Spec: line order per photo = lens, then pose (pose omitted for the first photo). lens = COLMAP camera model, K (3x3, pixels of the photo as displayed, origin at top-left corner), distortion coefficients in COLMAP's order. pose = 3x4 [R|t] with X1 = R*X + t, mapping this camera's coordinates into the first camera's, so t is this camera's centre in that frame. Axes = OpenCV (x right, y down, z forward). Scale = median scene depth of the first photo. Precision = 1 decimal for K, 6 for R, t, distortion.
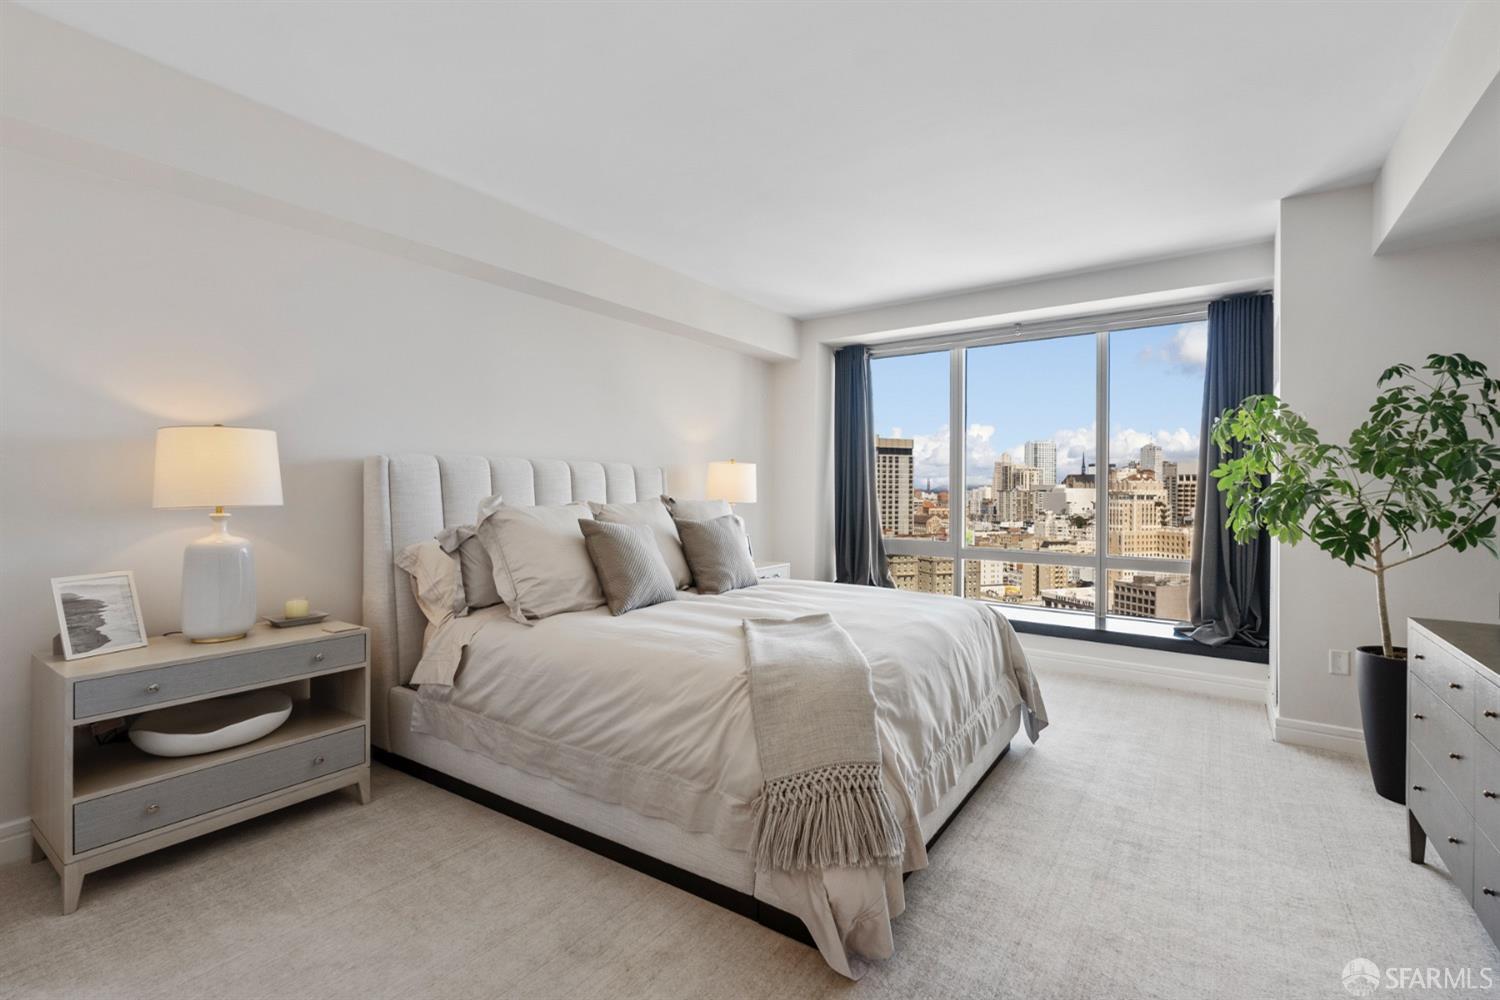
lens RADIAL K [[673.9, 0, 745.6], [0, 673.9, 493.9], [0, 0, 1]] dist [-0.003234, 0.000953]
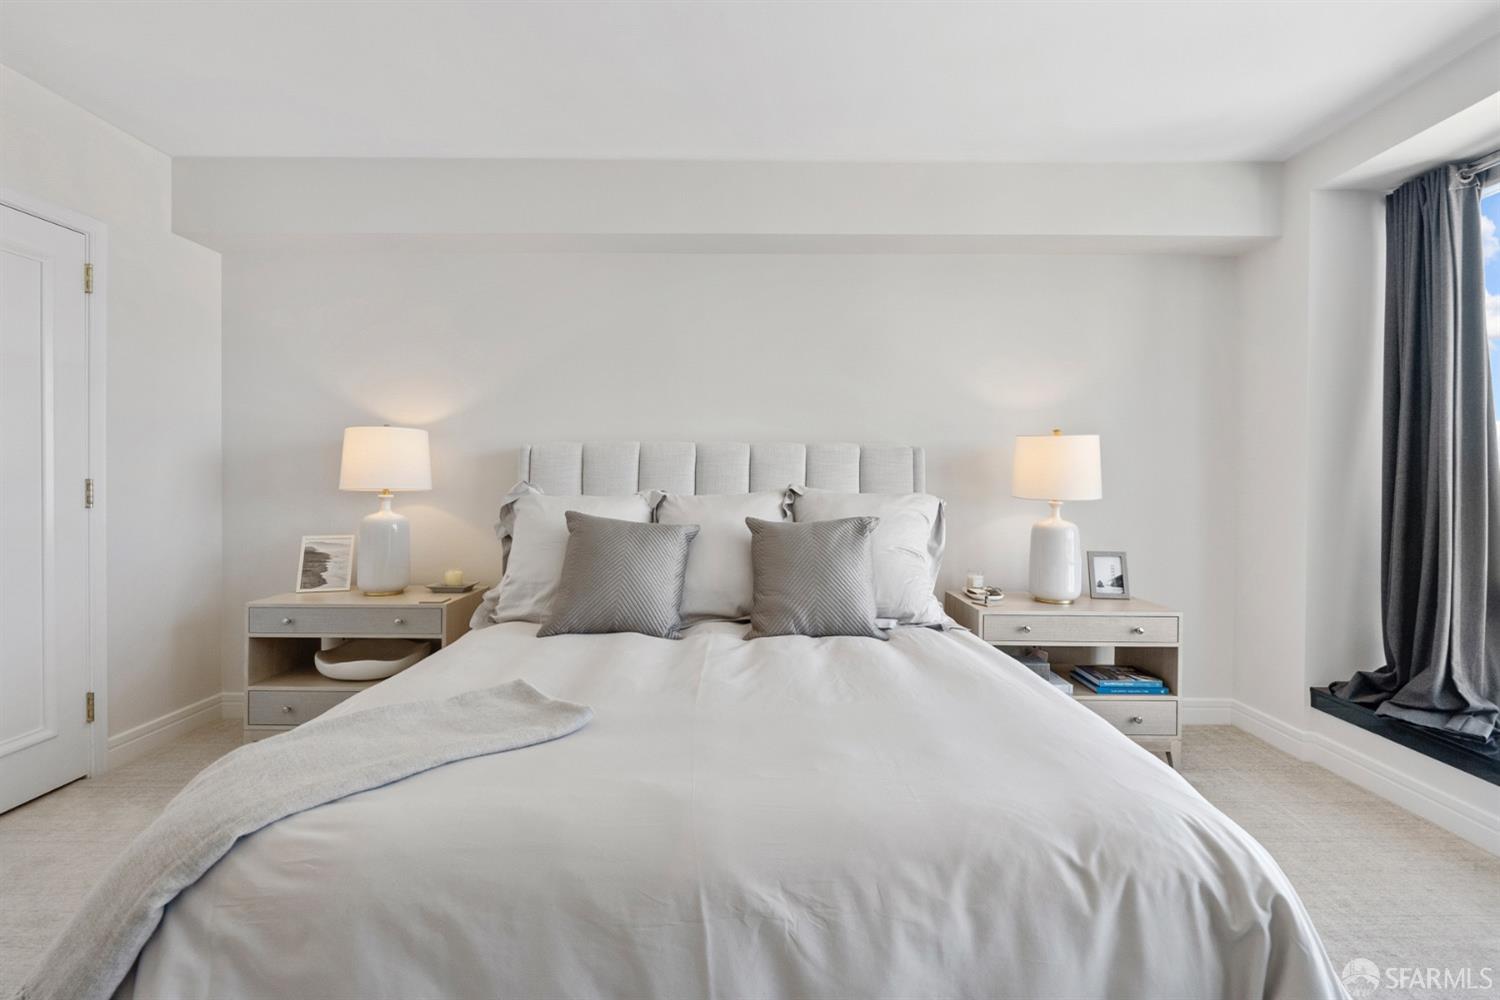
lens RADIAL K [[679.3, 0, 740.3], [0, 679.3, 498.2], [0, 0, 1]] dist [0.000187, 0.000597]
pose [[0.581348, 0.026641, -0.813219, 0.502909], [-0.008872, 0.999612, 0.026405, -0.003425], [0.813607, -0.008136, 0.581359, 0.621908]]
